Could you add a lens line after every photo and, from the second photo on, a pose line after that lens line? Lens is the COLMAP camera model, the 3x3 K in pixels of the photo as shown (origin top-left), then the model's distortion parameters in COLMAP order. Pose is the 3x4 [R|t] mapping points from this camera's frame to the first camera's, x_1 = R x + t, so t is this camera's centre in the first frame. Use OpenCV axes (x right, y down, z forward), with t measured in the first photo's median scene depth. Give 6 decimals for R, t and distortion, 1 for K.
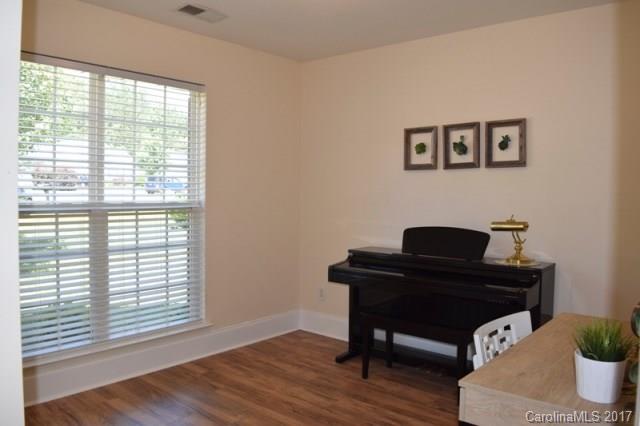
lens RADIAL K [[506.2, 0, 320.0], [0, 506.2, 213.0], [0, 0, 1]] dist [-0.077170, 0.007448]
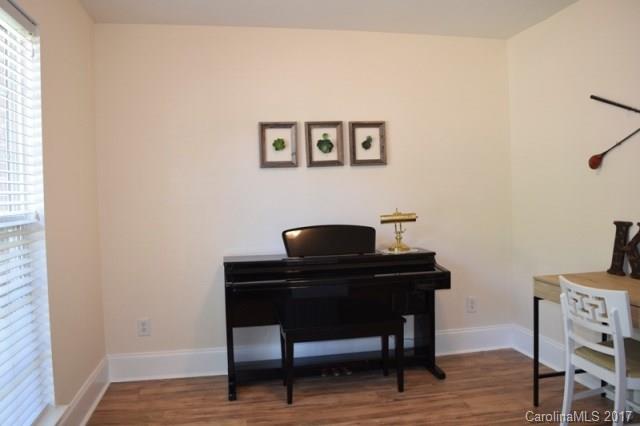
lens RADIAL K [[506.2, 0, 320.0], [0, 506.2, 213.0], [0, 0, 1]] dist [-0.077170, 0.007448]
pose [[0.625896, -0.050267, 0.778285, -0.530095], [0.065789, 0.997767, 0.011536, -0.008126], [-0.777126, 0.043983, 0.627806, 0.388605]]
